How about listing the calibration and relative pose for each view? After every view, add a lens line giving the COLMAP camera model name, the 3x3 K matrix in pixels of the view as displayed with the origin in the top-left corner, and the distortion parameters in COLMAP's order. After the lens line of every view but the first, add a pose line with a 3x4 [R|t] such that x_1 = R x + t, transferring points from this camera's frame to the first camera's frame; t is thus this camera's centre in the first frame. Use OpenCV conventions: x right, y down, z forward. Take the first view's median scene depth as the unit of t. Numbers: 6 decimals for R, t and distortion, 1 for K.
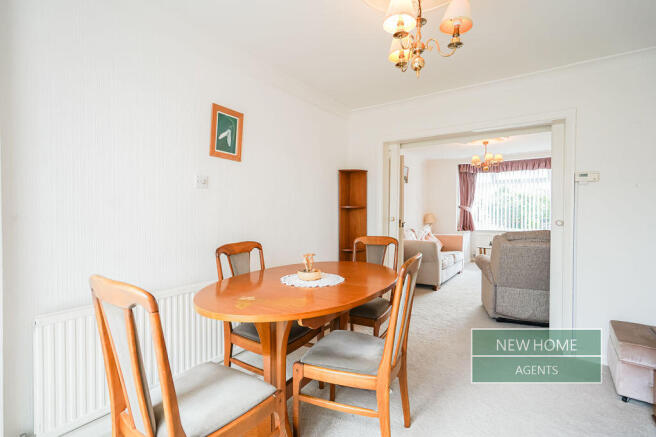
lens RADIAL K [[307.4, 0, 328.0], [0, 307.4, 218.5], [0, 0, 1]] dist [-0.001276, -0.000229]
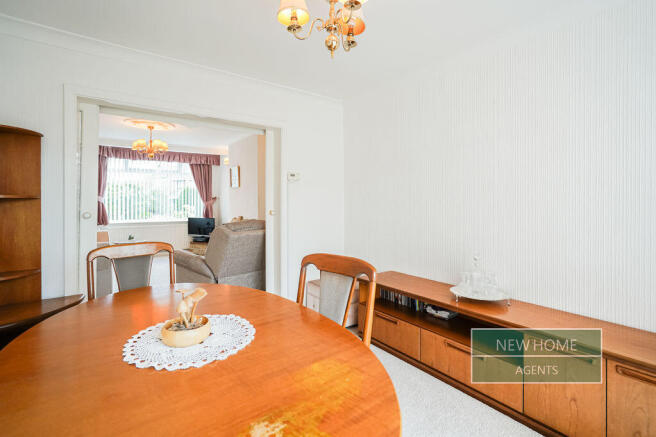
lens RADIAL K [[303.5, 0, 328.0], [0, 303.5, 203.3], [0, 0, 1]] dist [0.000572, 0.000053]
pose [[0.346550, -0.006480, 0.938009, -0.205379], [0.021229, 0.999774, -0.000936, -0.011652], [-0.937791, 0.020237, 0.346609, 0.265606]]
